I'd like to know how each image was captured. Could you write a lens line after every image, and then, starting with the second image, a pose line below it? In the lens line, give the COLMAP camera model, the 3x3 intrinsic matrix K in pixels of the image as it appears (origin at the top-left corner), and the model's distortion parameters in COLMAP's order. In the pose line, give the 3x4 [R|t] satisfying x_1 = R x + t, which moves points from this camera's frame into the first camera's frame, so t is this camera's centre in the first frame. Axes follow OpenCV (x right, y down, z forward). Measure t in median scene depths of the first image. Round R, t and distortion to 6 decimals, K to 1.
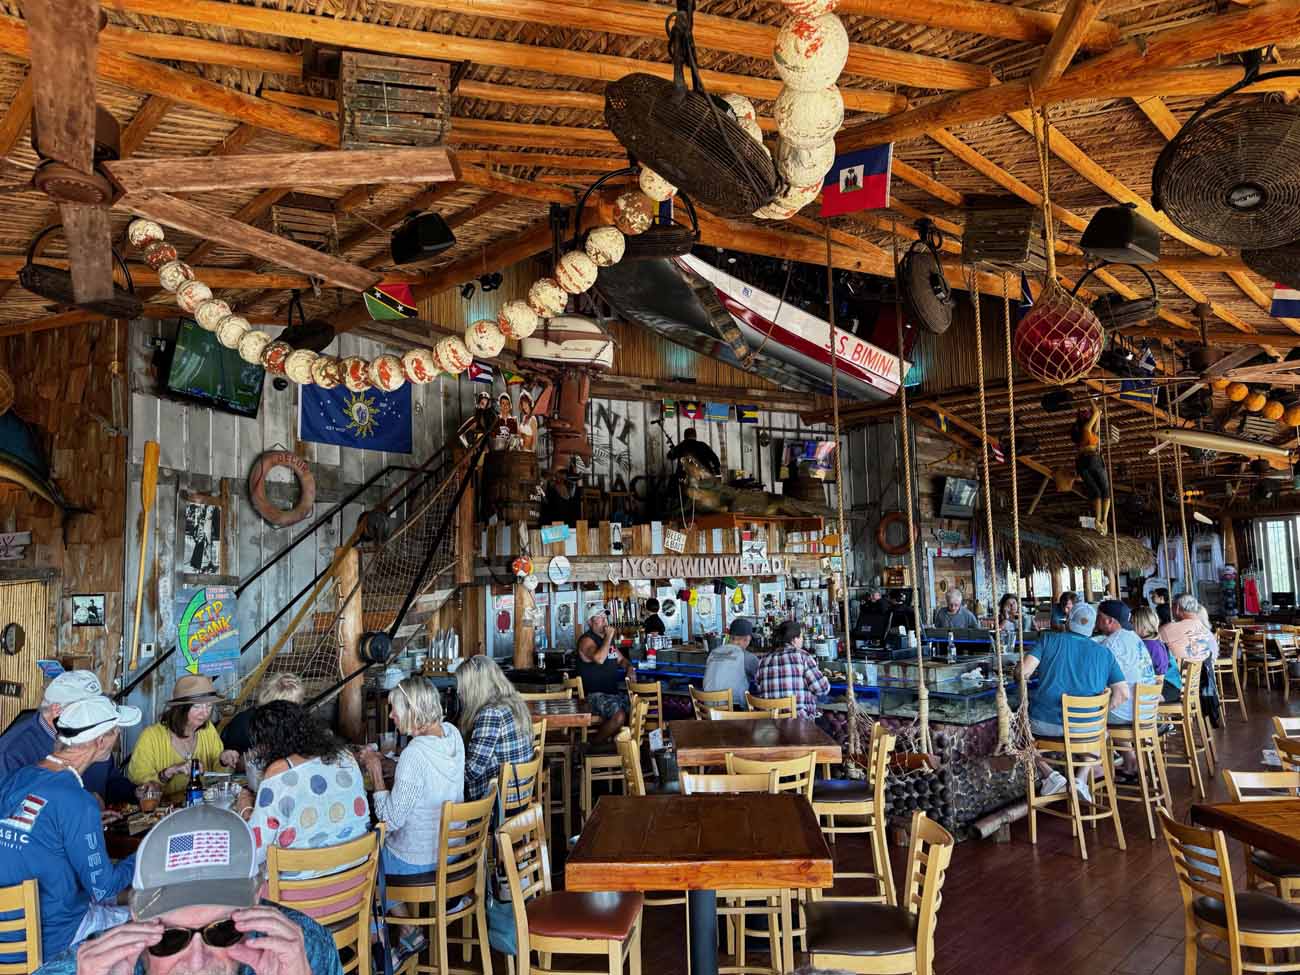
lens RADIAL K [[900.2, 0, 650.0], [0, 900.2, 487.5], [0, 0, 1]] dist [0.189778, -0.395713]
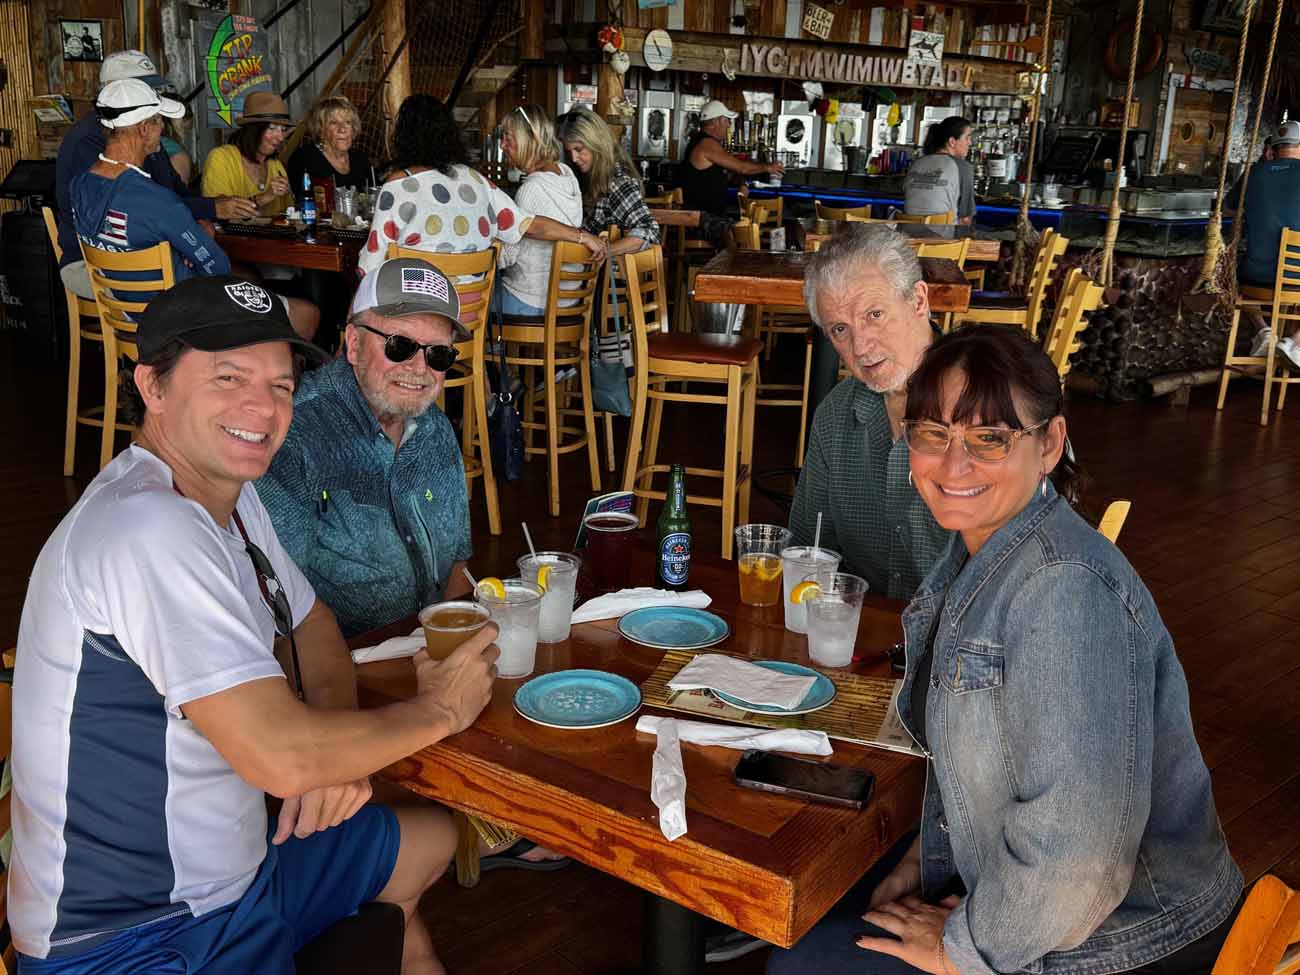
lens RADIAL K [[1284.1, 0, 657.1], [0, 1284.1, 491.3], [0, 0, 1]] dist [0.186473, -0.417131]
pose [[0.994867, 0.086695, -0.052182, -0.013615], [-0.062343, 0.931351, 0.358746, 0.044136], [0.079701, -0.353652, 0.931976, -0.125533]]
